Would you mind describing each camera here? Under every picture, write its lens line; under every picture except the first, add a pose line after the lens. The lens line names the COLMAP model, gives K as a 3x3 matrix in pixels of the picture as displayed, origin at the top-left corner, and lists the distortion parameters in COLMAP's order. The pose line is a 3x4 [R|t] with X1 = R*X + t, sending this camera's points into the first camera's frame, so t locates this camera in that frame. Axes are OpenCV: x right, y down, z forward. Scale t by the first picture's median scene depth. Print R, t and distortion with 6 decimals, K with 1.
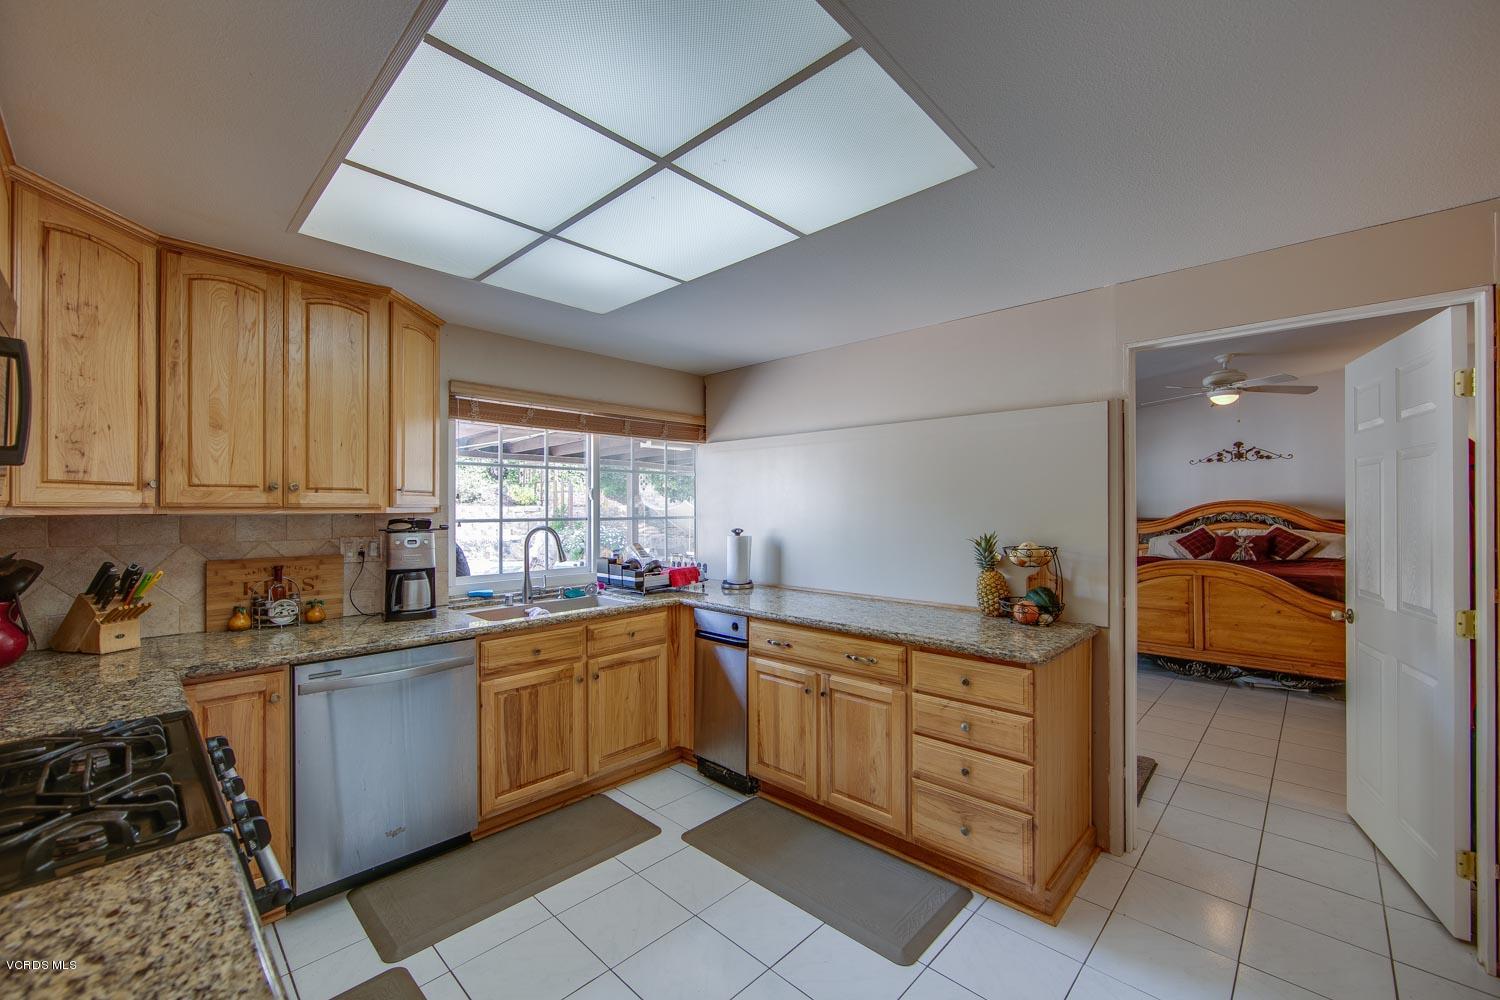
lens RADIAL K [[599.6, 0, 744.9], [0, 599.6, 505.1], [0, 0, 1]] dist [-0.004631, 0.000956]
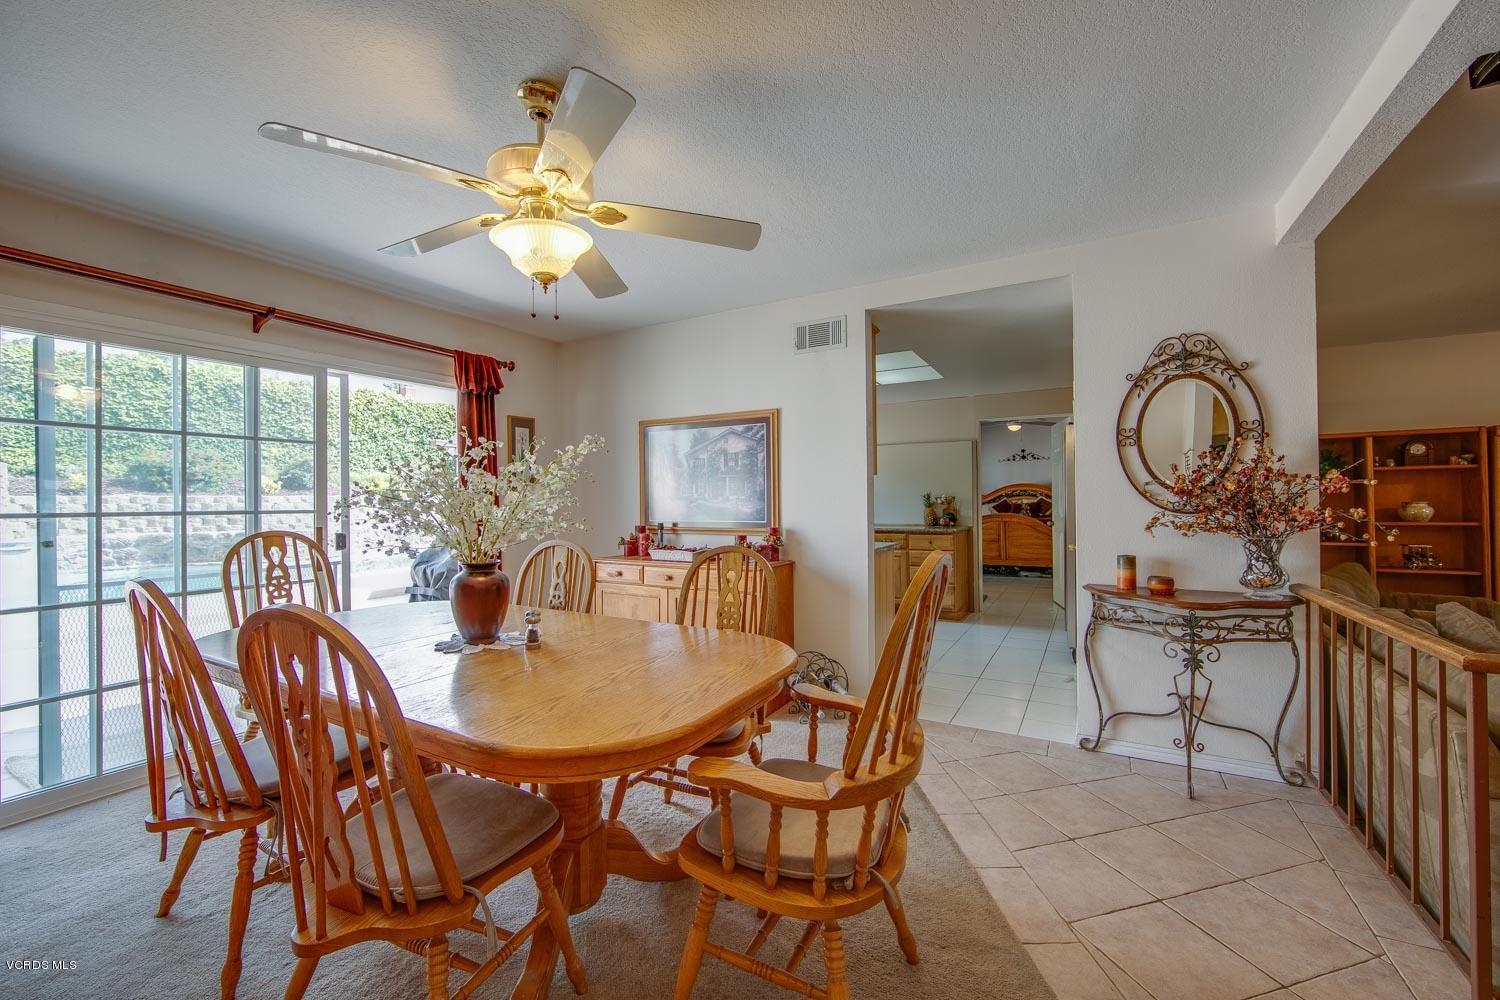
lens RADIAL K [[599.6, 0, 747.7], [0, 599.6, 493.4], [0, 0, 1]] dist [-0.004631, 0.000956]
pose [[0.970545, -0.006166, 0.240841, -0.501295], [0.007419, 0.999963, -0.004298, 0.030996], [-0.240806, 0.005958, 0.970555, -0.671480]]
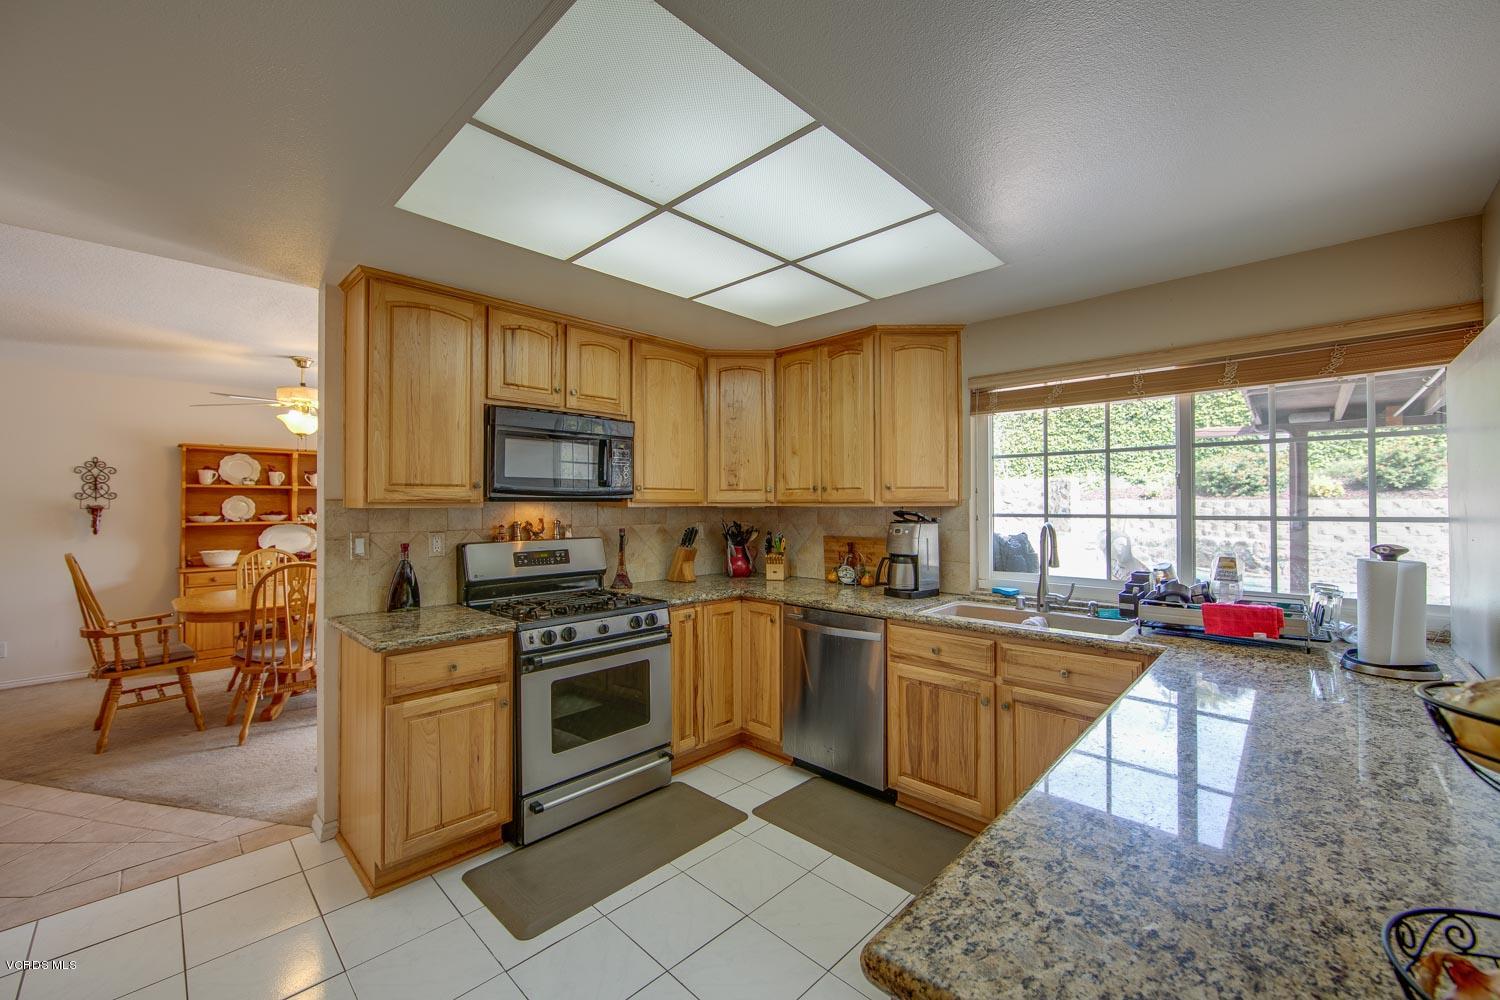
lens RADIAL K [[599.6, 0, 745.3], [0, 599.6, 497.9], [0, 0, 1]] dist [-0.004631, 0.000956]
pose [[-0.002083, -0.006516, -0.999977, 0.282926], [0.009614, 0.999932, -0.006536, 0.000525], [0.999952, -0.009627, -0.002020, 0.317949]]
